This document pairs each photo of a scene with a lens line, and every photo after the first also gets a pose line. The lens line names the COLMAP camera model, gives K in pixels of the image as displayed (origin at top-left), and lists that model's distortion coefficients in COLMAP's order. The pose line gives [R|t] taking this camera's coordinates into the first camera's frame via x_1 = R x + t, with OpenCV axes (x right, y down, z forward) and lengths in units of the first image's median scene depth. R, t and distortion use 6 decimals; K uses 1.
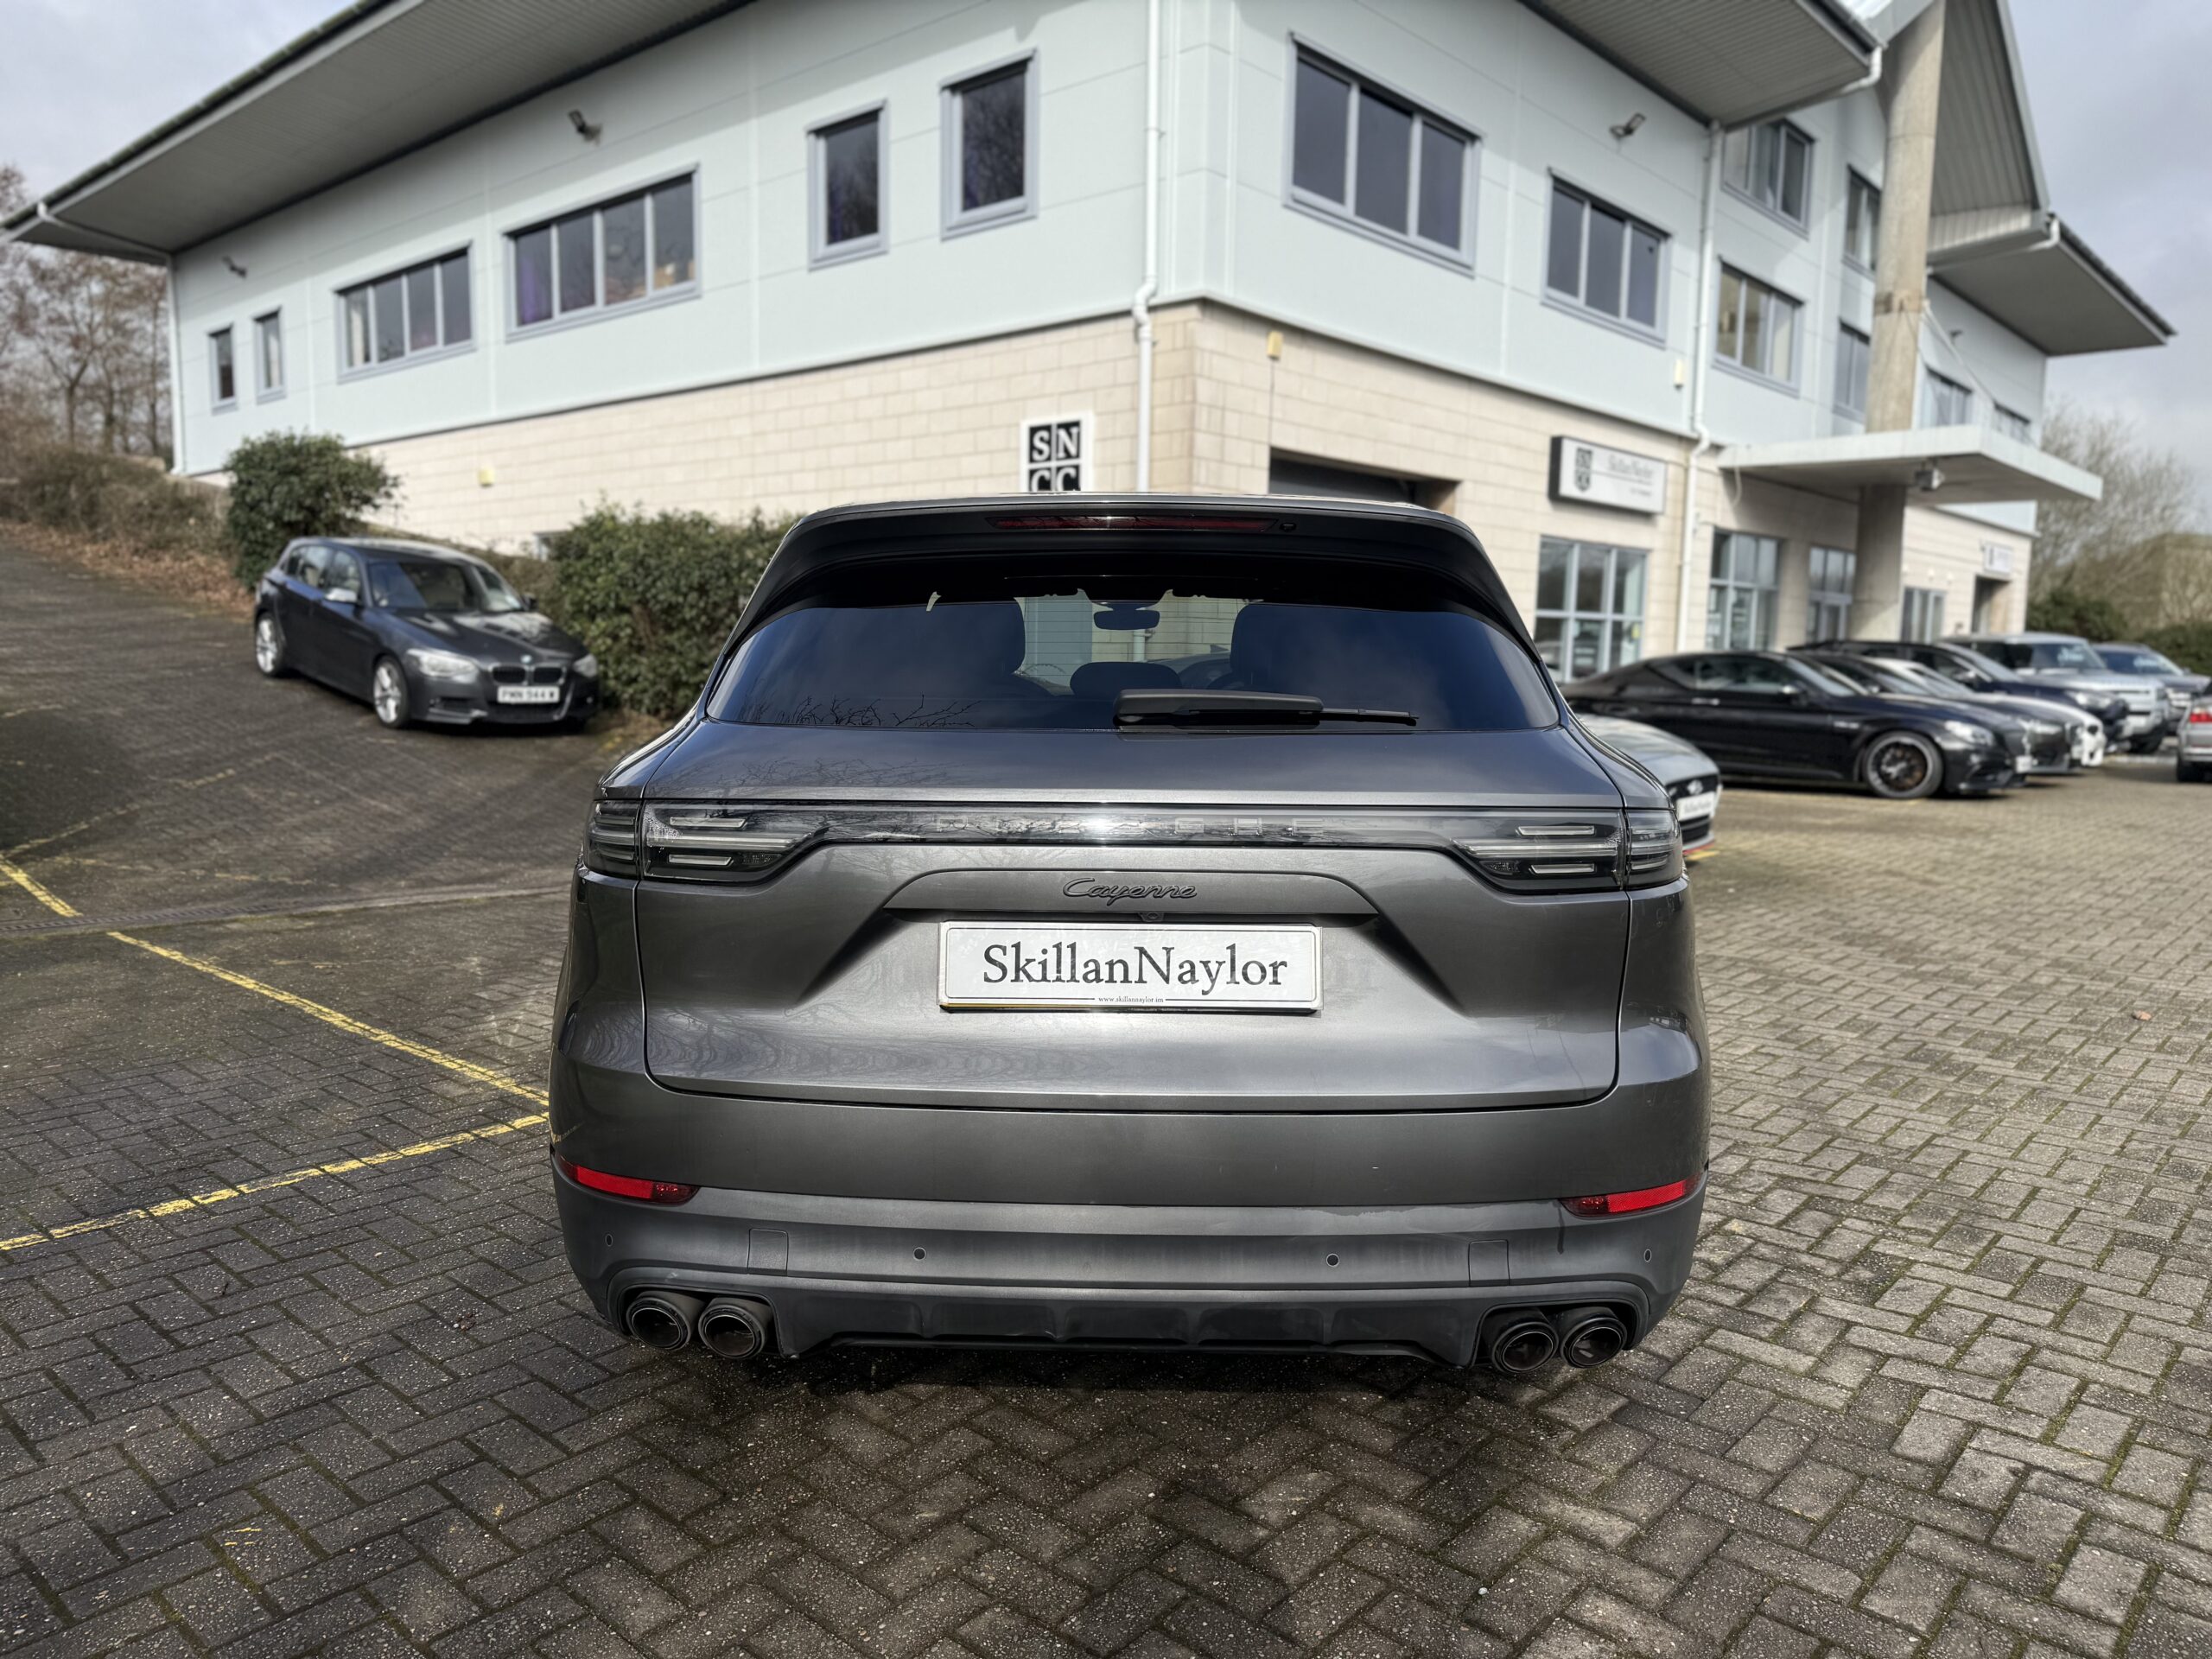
lens RADIAL K [[1568.3, 0, 1094.6], [0, 1568.3, 818.7], [0, 0, 1]] dist [0.020915, -0.032813]
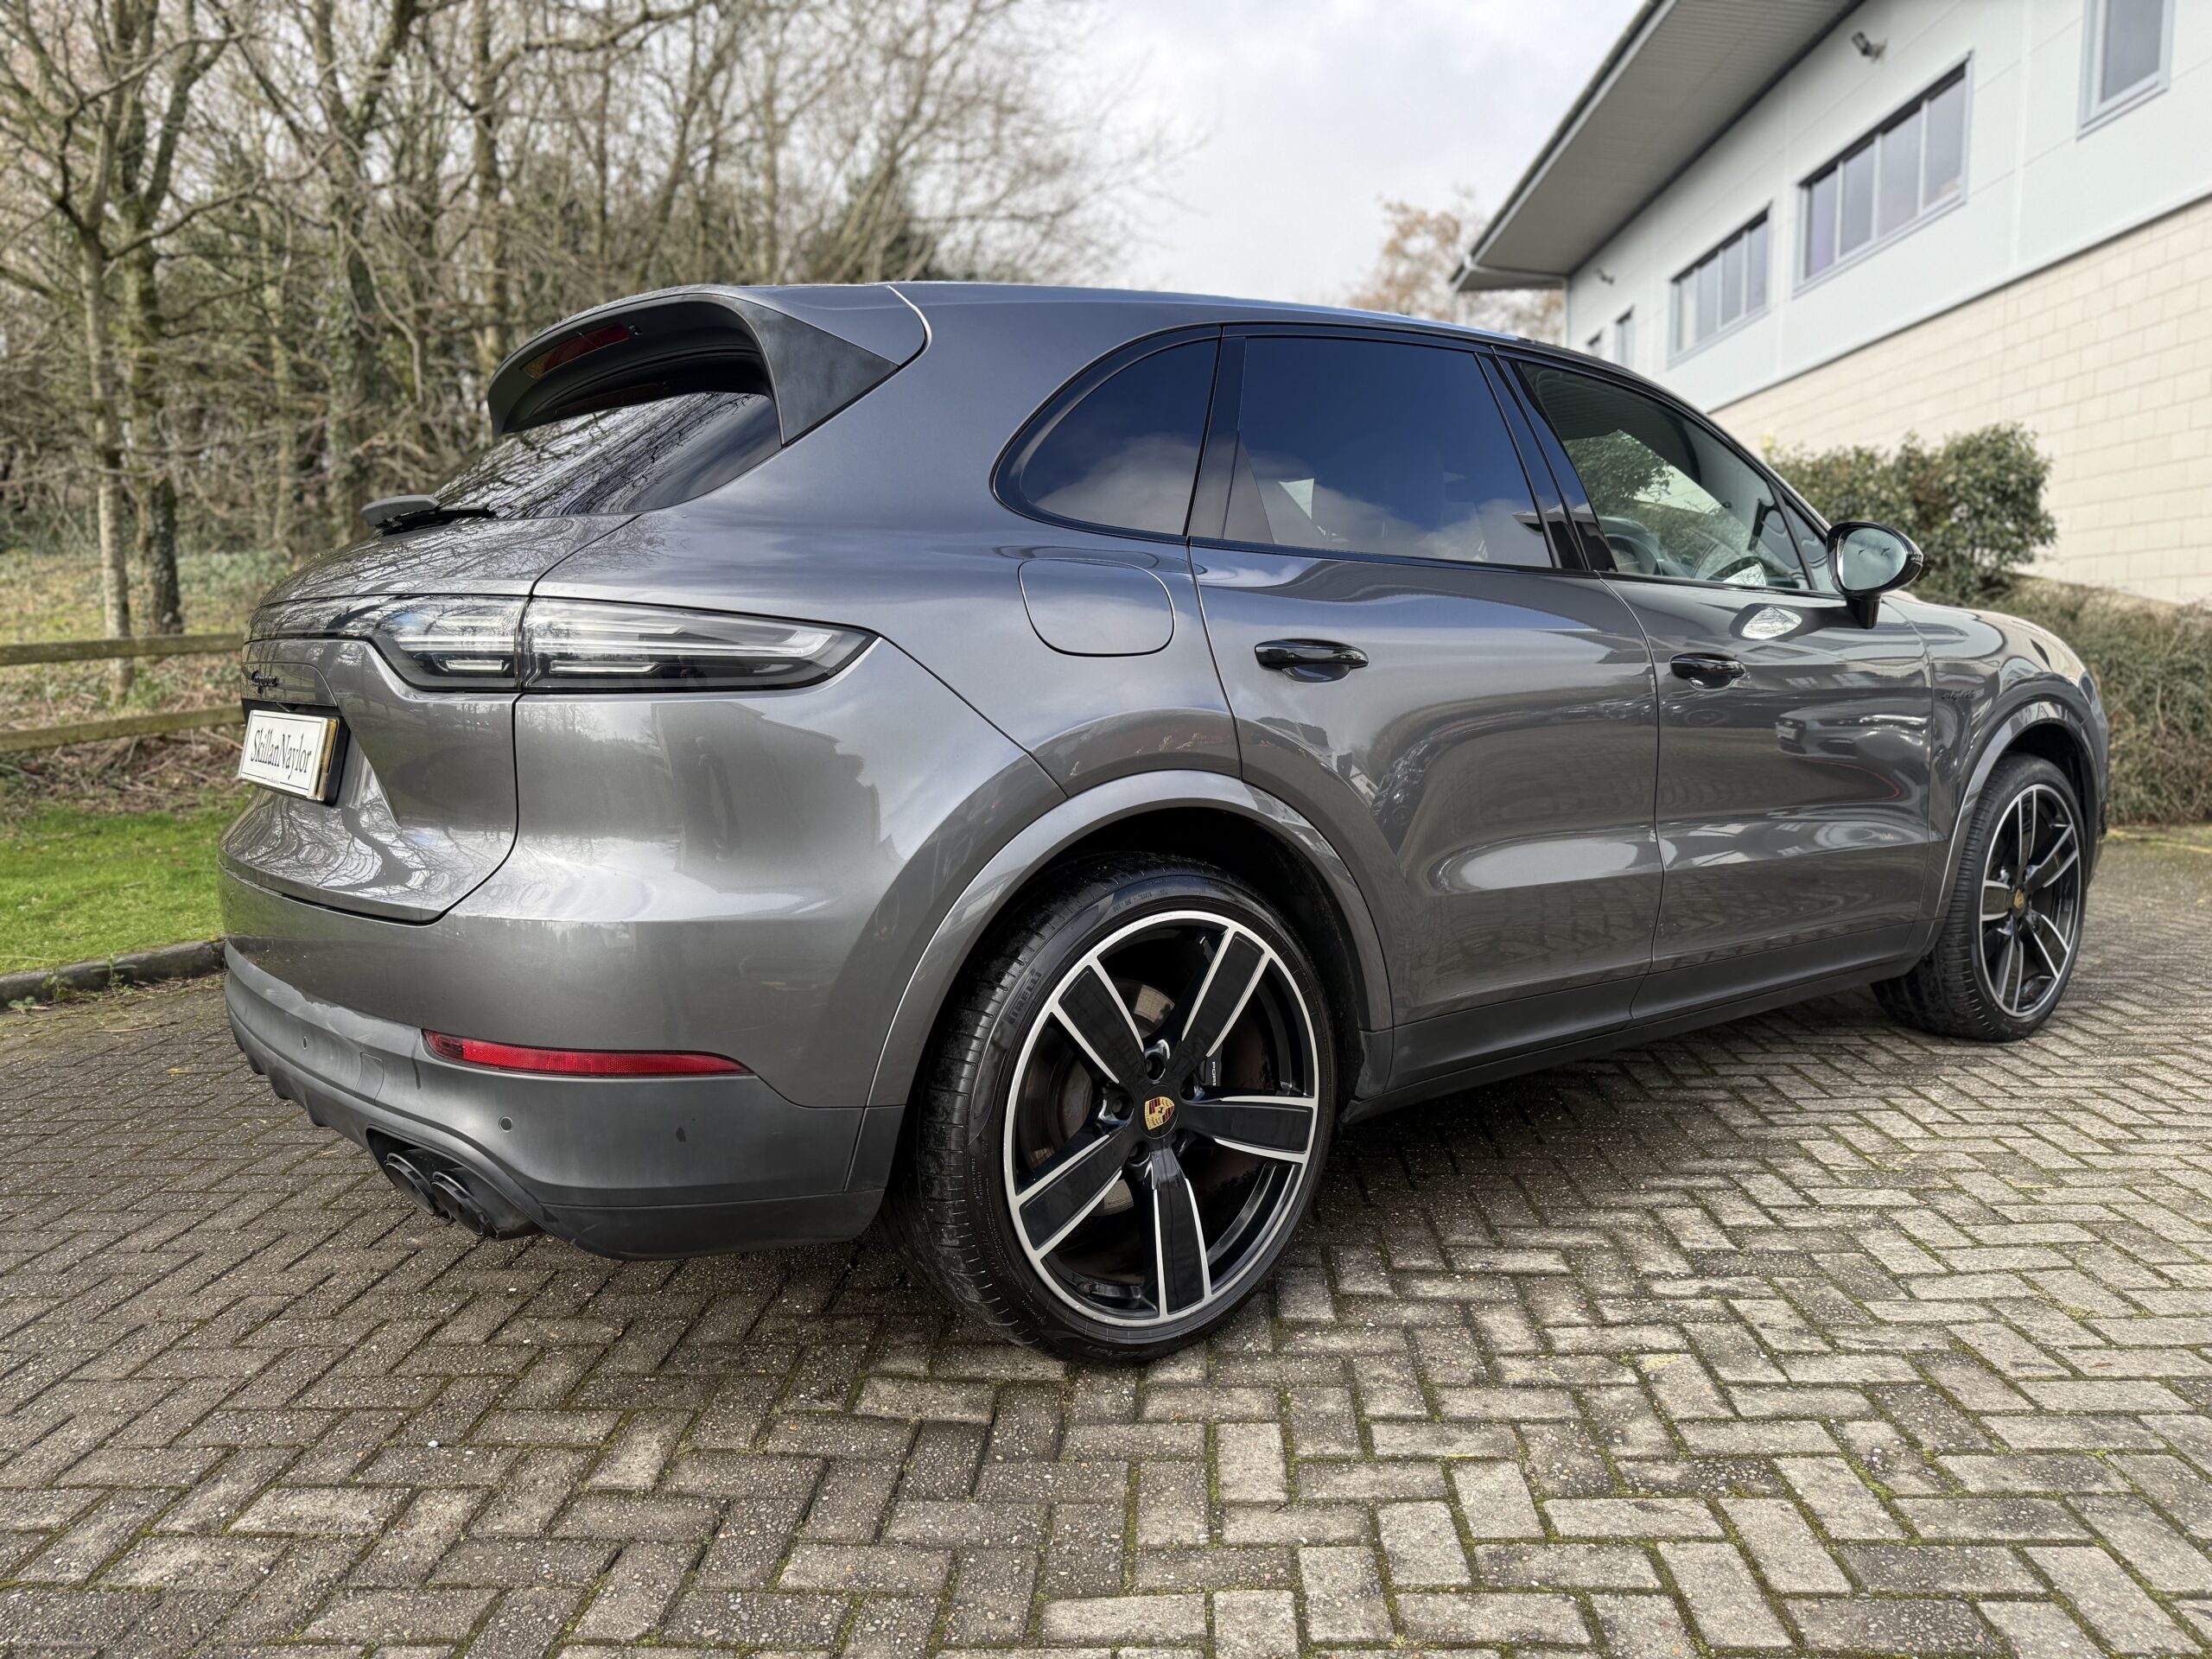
lens RADIAL K [[1568.3, 0, 1088.9], [0, 1568.3, 805.2], [0, 0, 1]] dist [0.020915, -0.032813]
pose [[0.626549, 0.059427, -0.777114, 0.516873], [-0.061299, 0.997757, 0.026877, 0.027821], [0.776968, 0.030797, 0.628786, 0.304773]]
